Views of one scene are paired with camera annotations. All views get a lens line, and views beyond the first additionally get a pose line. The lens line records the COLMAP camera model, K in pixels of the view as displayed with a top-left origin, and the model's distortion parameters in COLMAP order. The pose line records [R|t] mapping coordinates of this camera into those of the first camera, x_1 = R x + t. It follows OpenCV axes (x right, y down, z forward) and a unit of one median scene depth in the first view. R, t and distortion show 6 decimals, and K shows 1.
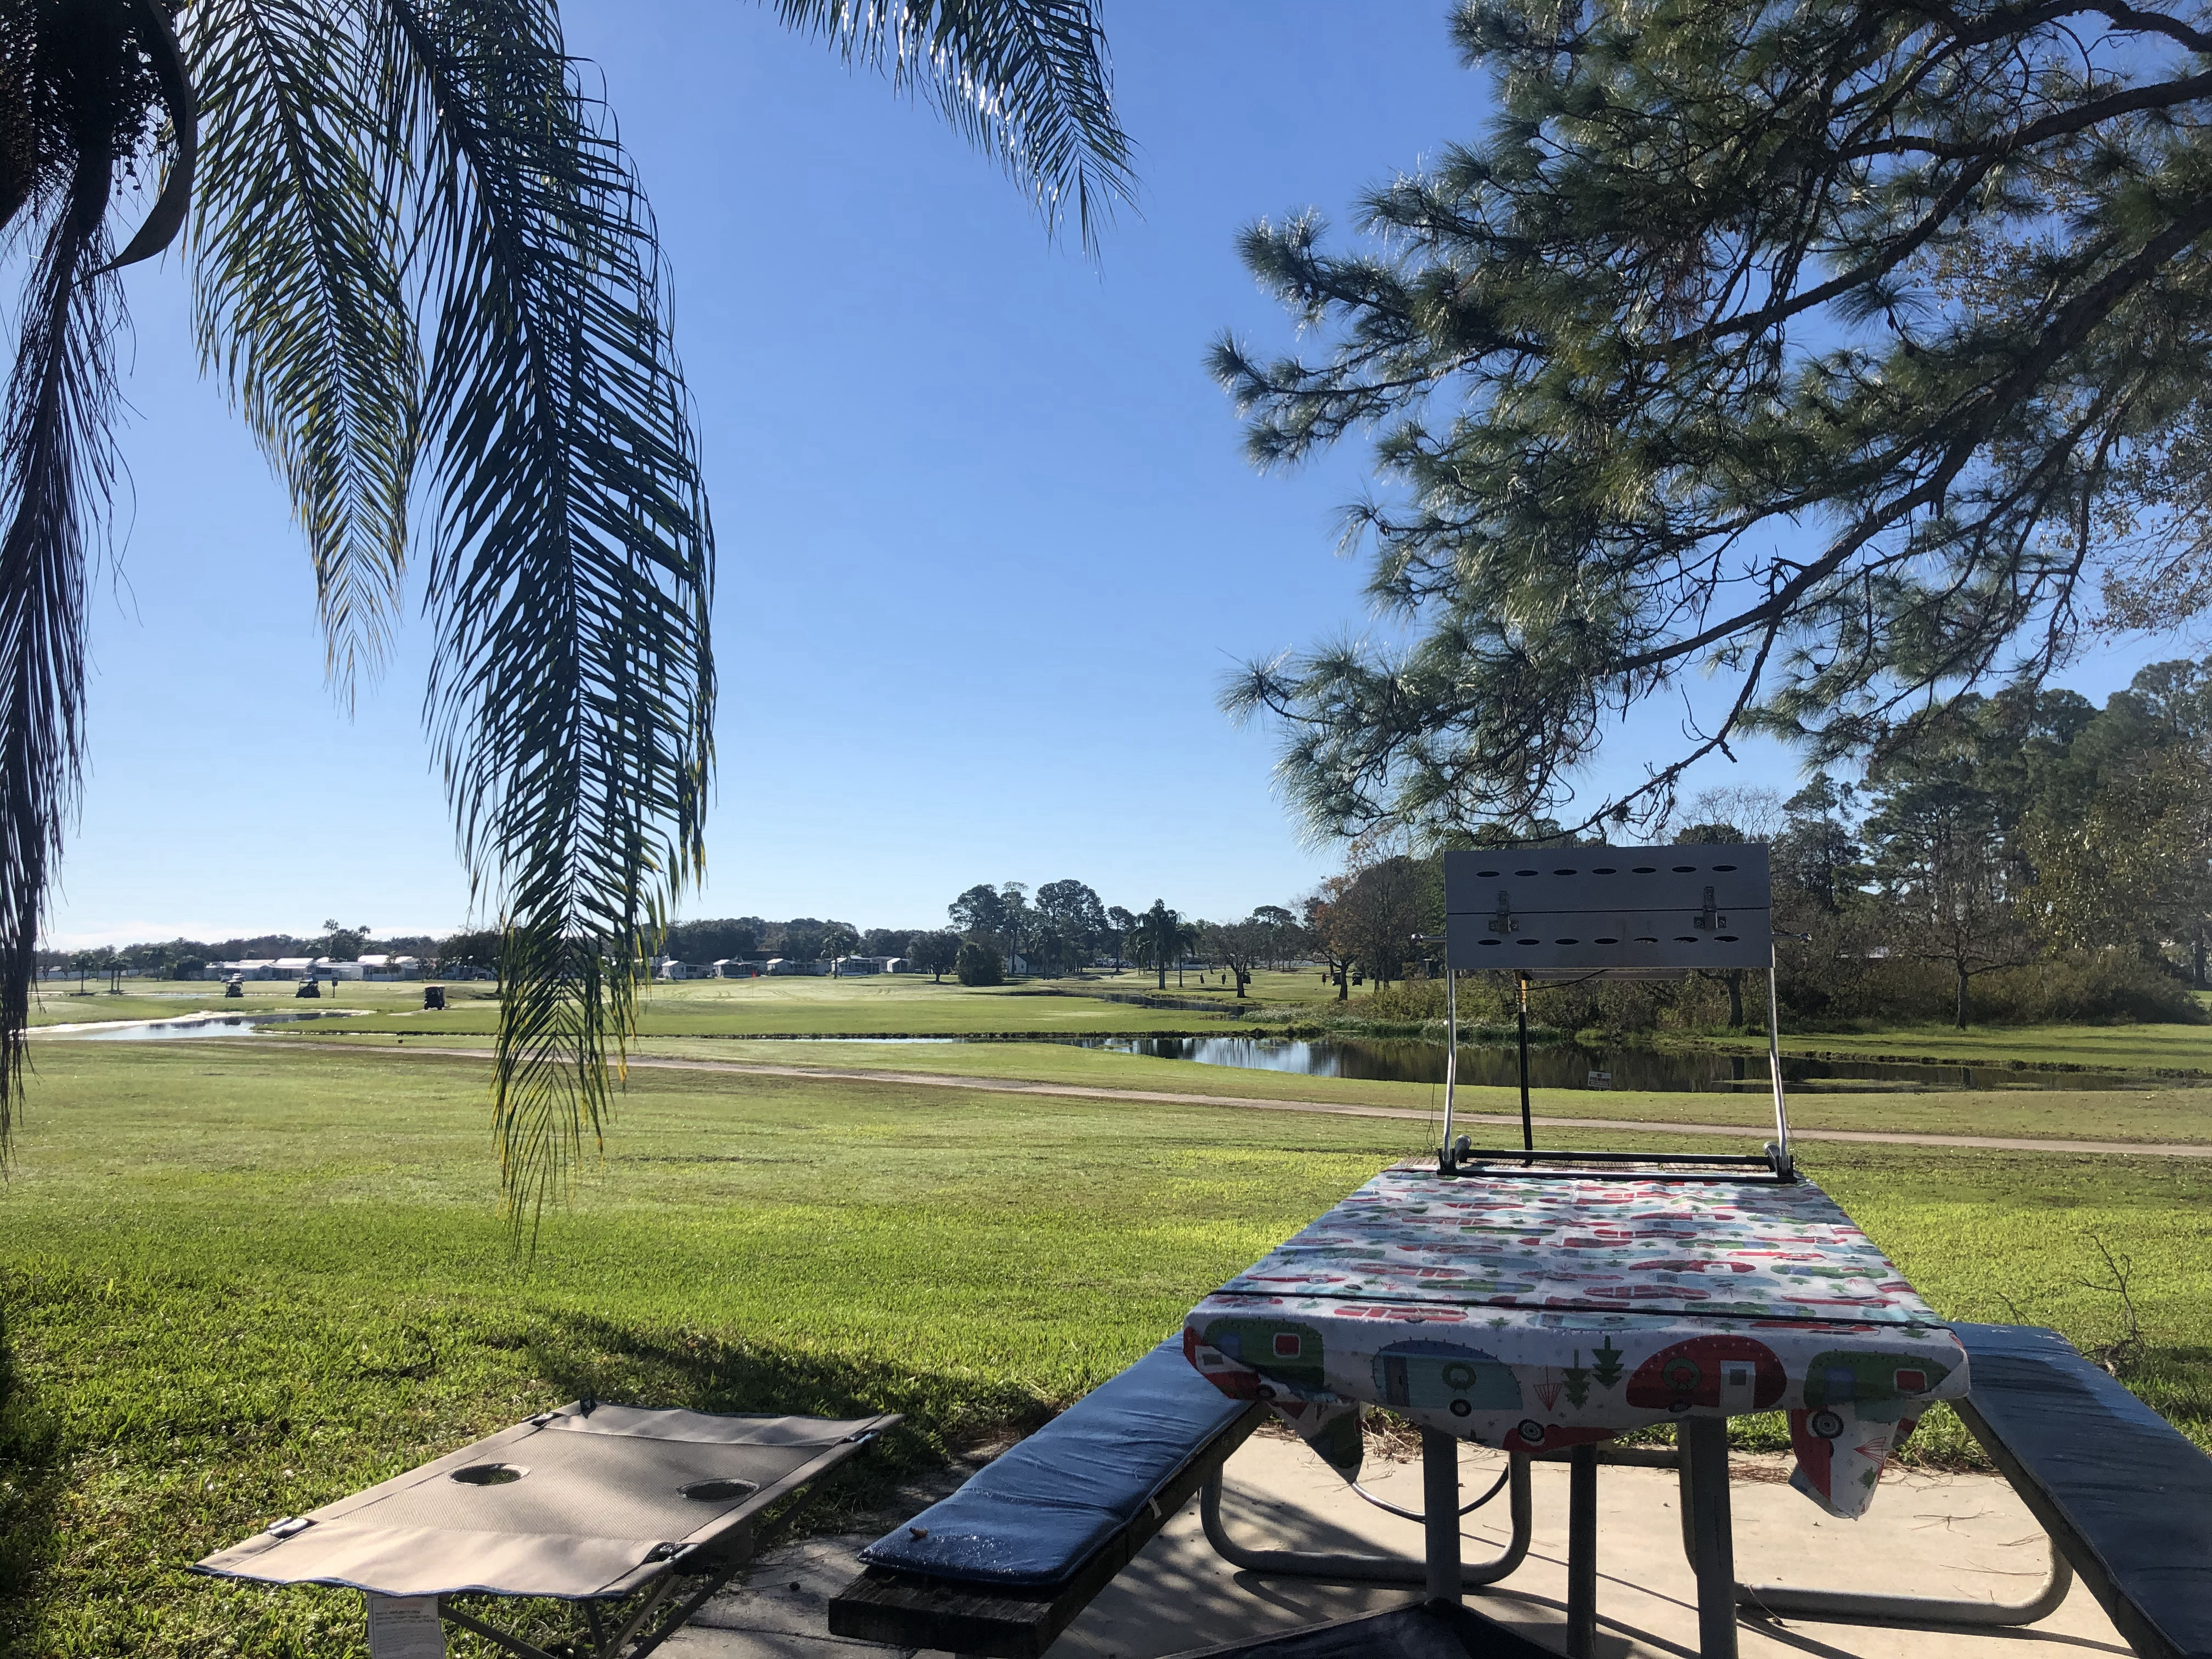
lens RADIAL K [[1792.0, 0, 1125.2], [0, 1792.0, 835.3], [0, 0, 1]] dist [0.054297, -0.062100]
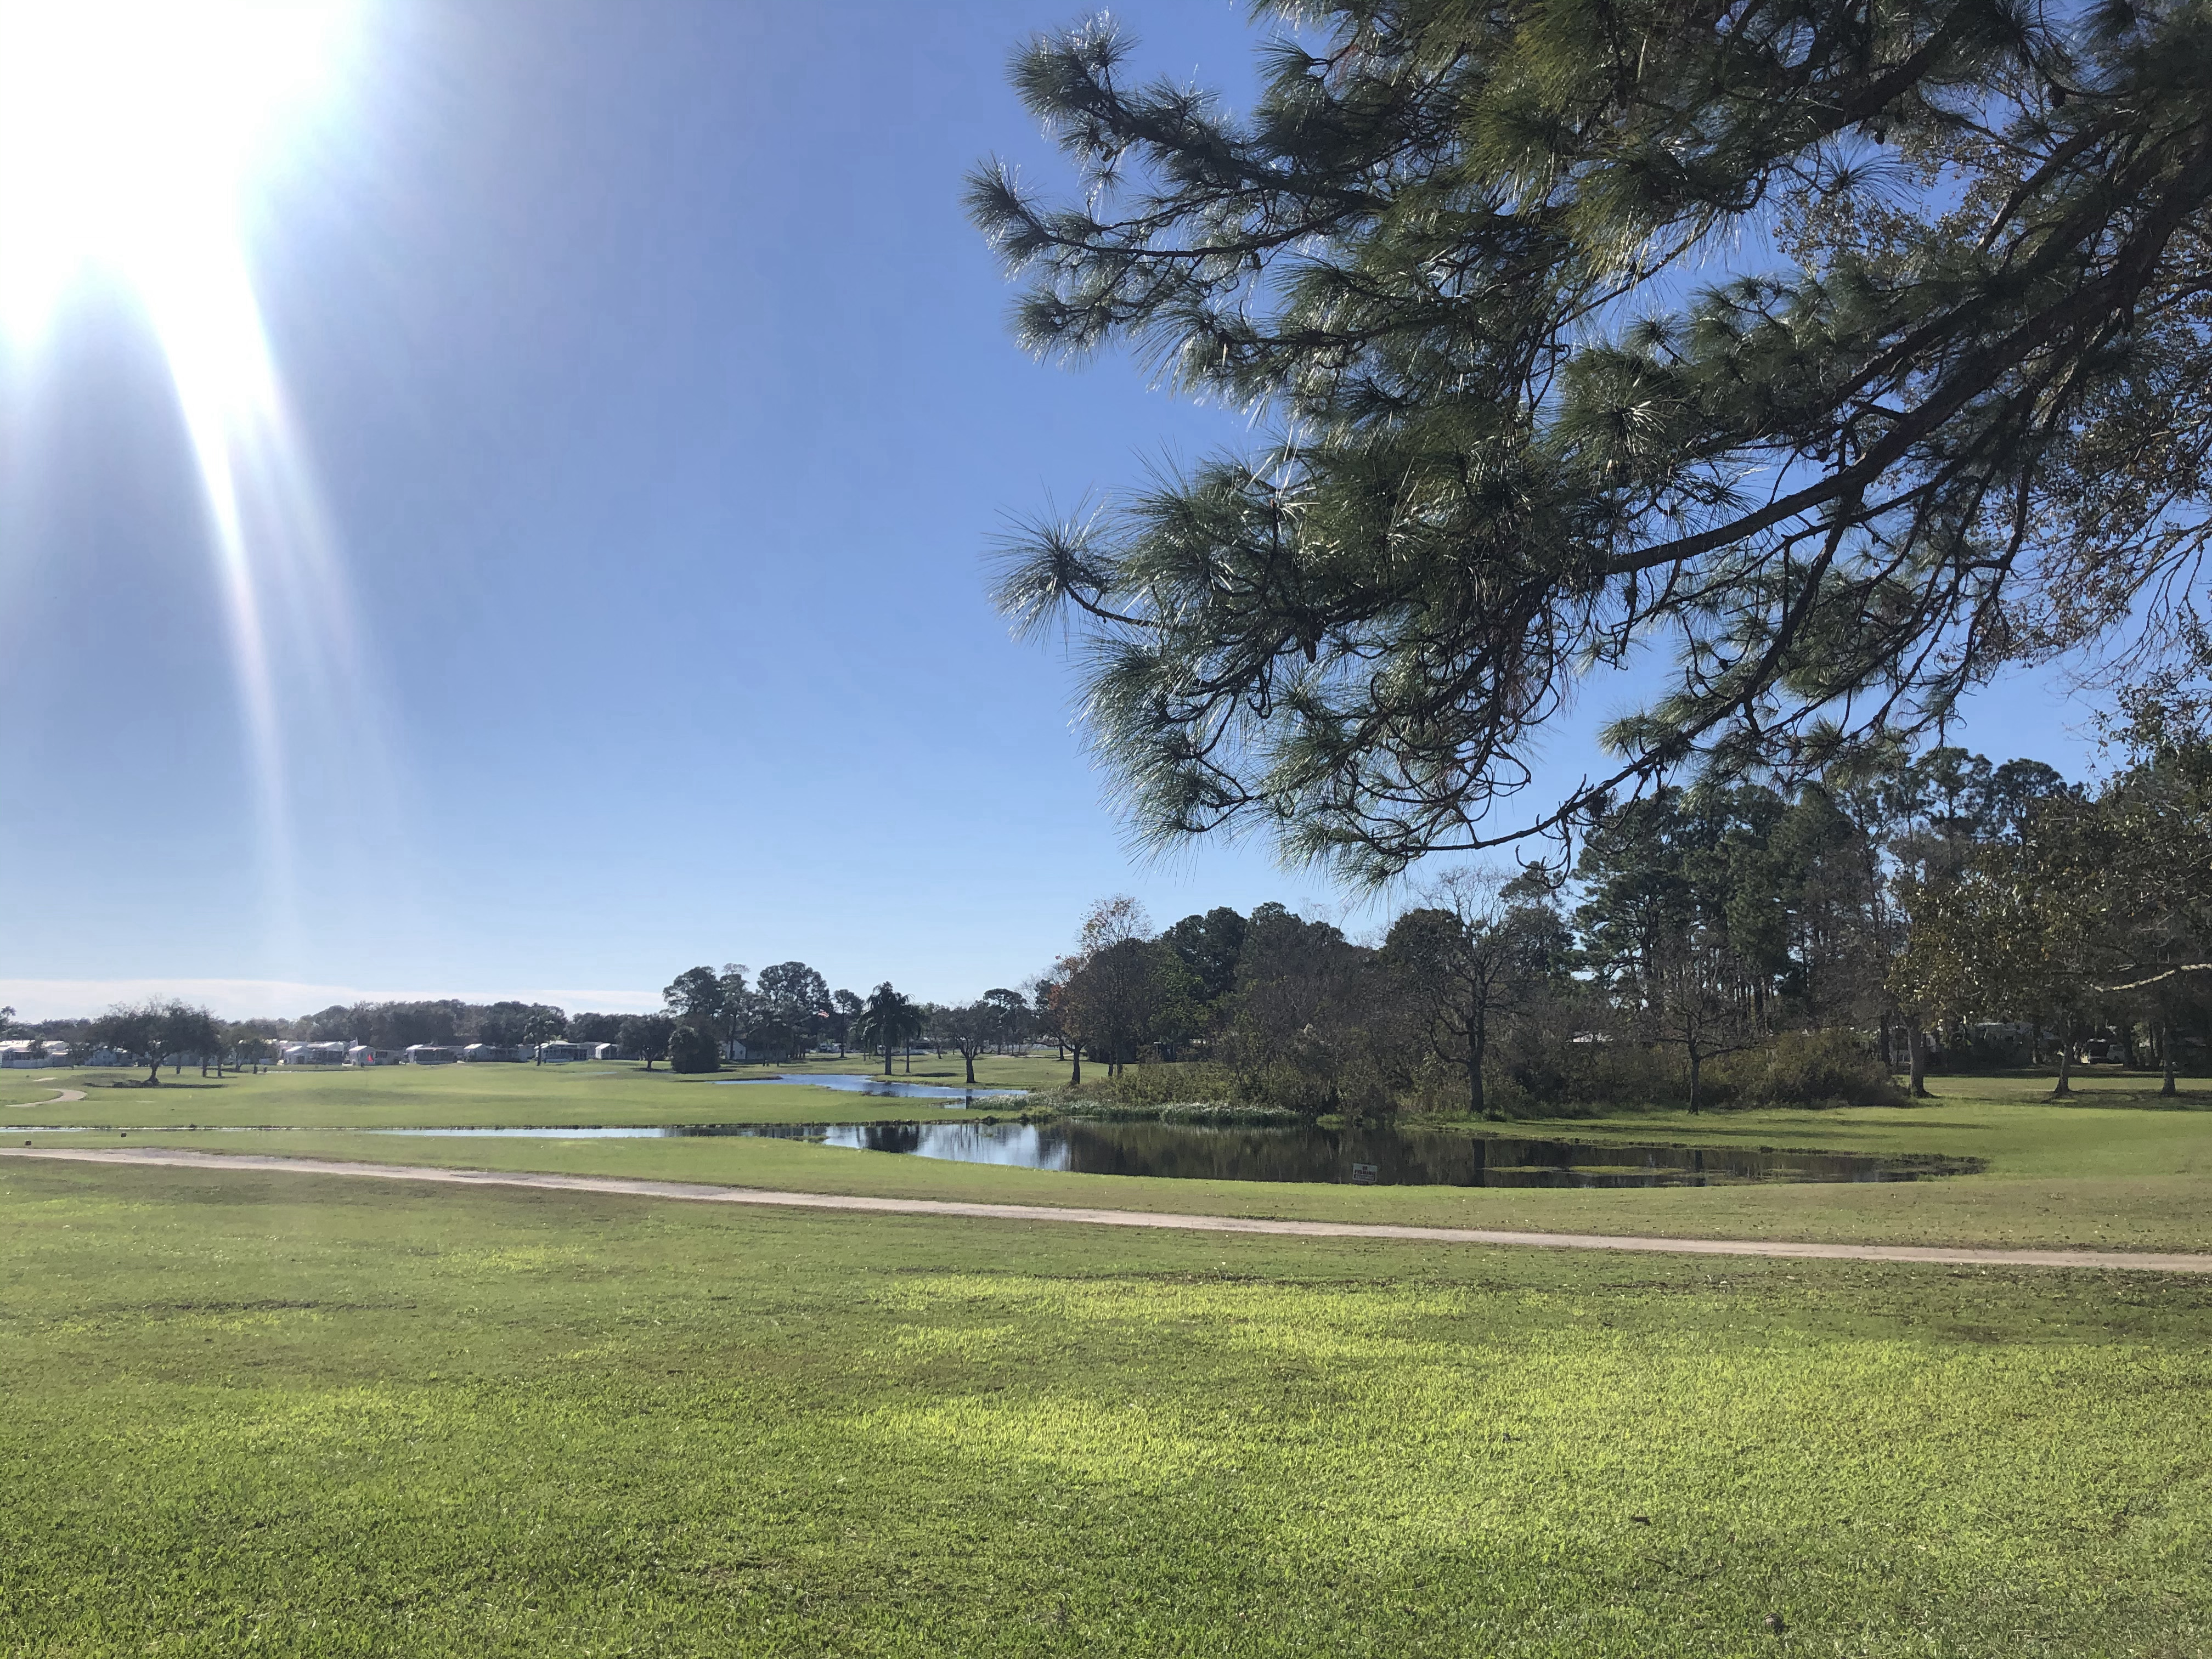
lens RADIAL K [[1792.0, 0, 1128.8], [0, 1792.0, 811.1], [0, 0, 1]] dist [0.054297, -0.062100]
pose [[0.988374, 0.020133, 0.150706, 0.005107], [-0.011048, 0.998084, -0.060878, 0.022544], [-0.151643, 0.058505, 0.986702, 0.251374]]
